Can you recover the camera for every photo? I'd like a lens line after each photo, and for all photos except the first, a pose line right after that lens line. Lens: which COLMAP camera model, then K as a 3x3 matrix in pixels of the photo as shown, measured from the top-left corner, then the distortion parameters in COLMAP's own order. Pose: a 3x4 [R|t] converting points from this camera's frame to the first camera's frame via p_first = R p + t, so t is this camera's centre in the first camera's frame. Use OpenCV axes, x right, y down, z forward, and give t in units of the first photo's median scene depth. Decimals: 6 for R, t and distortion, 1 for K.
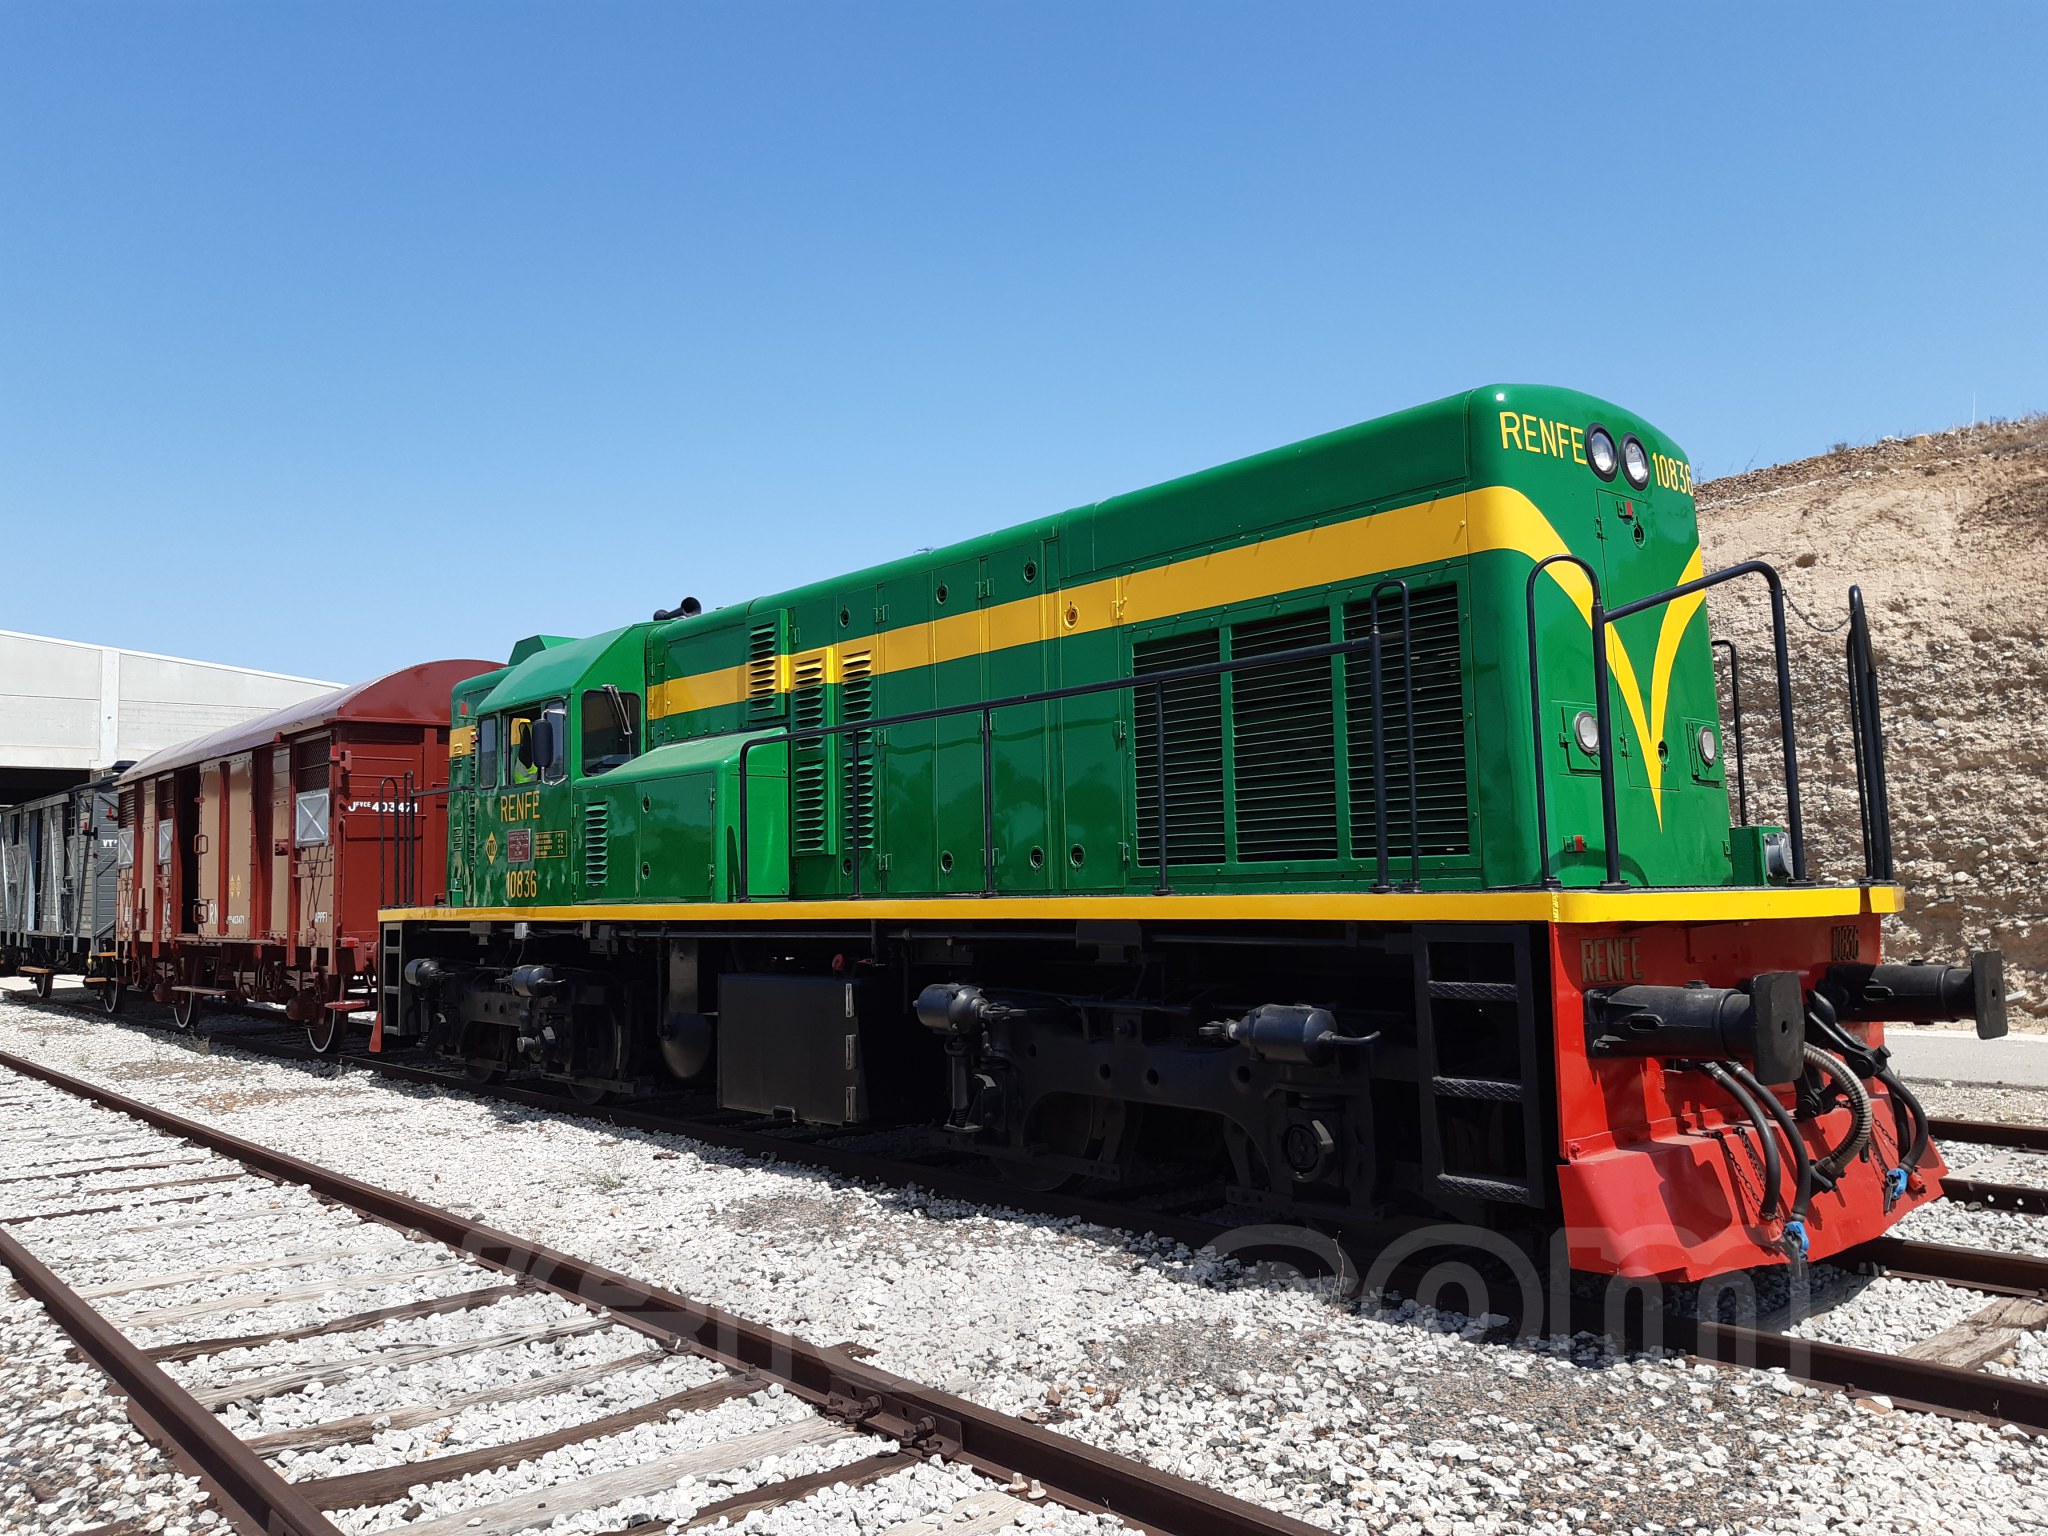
lens RADIAL K [[1595.9, 0, 1019.9], [0, 1595.9, 760.9], [0, 0, 1]] dist [-0.001486, -0.001601]
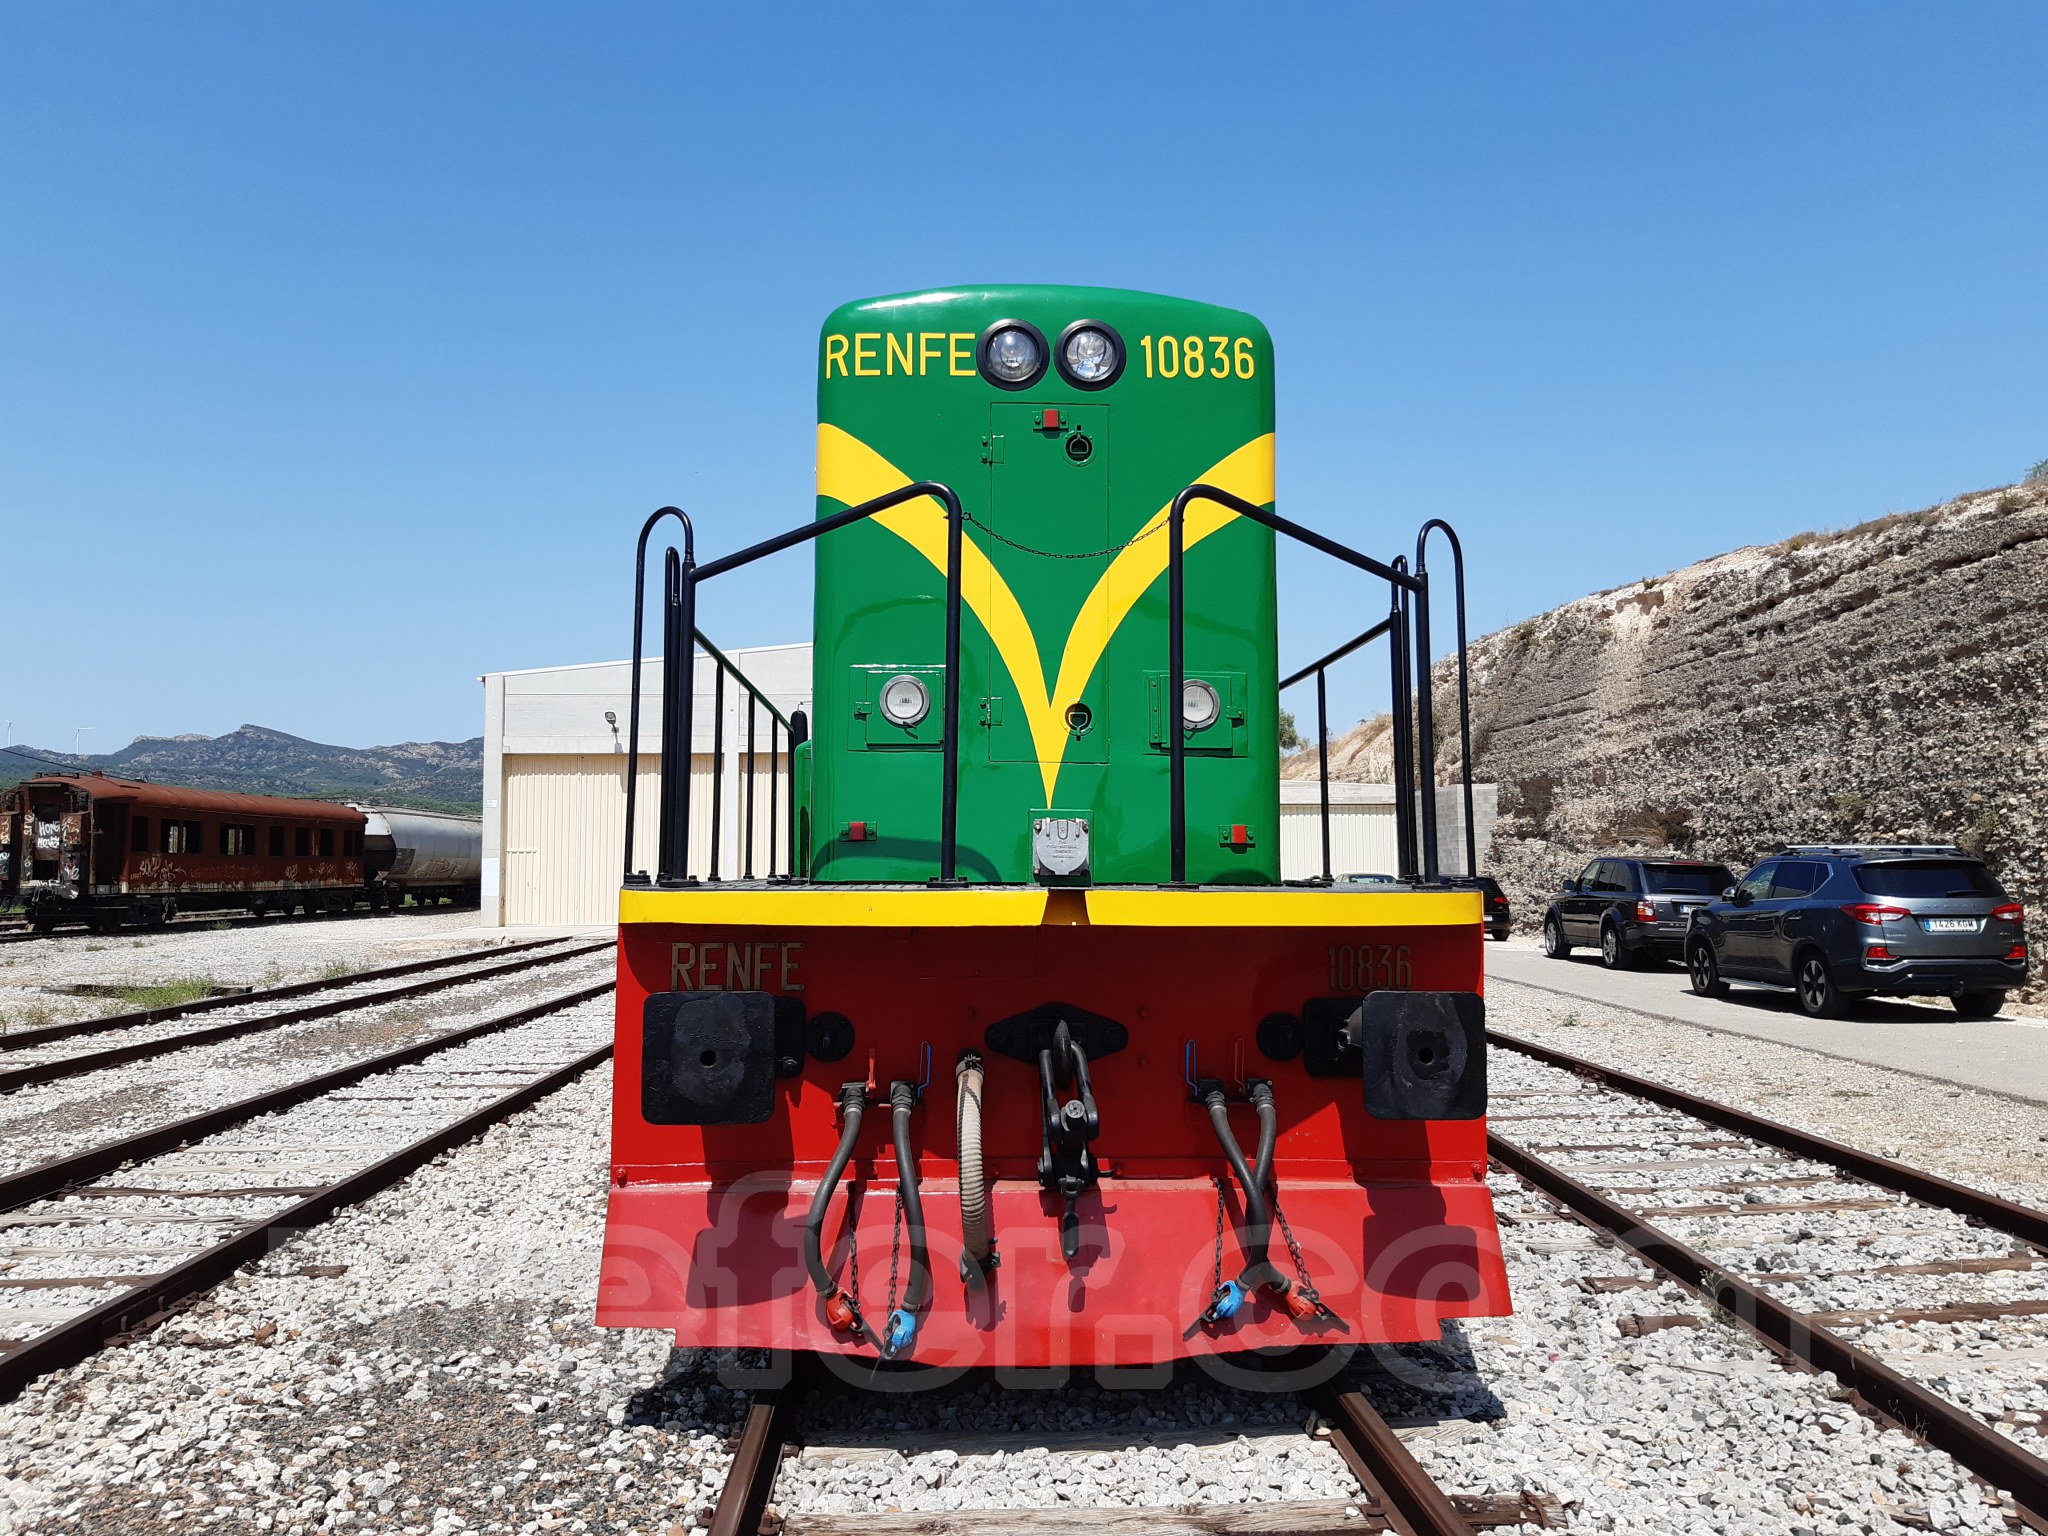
lens RADIAL K [[1595.9, 0, 1025.6], [0, 1595.9, 768.6], [0, 0, 1]] dist [-0.001486, -0.001601]
pose [[0.798974, -0.013740, -0.601208, 0.898595], [0.029230, 0.999445, 0.016003, 0.006421], [0.600654, -0.030359, 0.798932, 0.356360]]
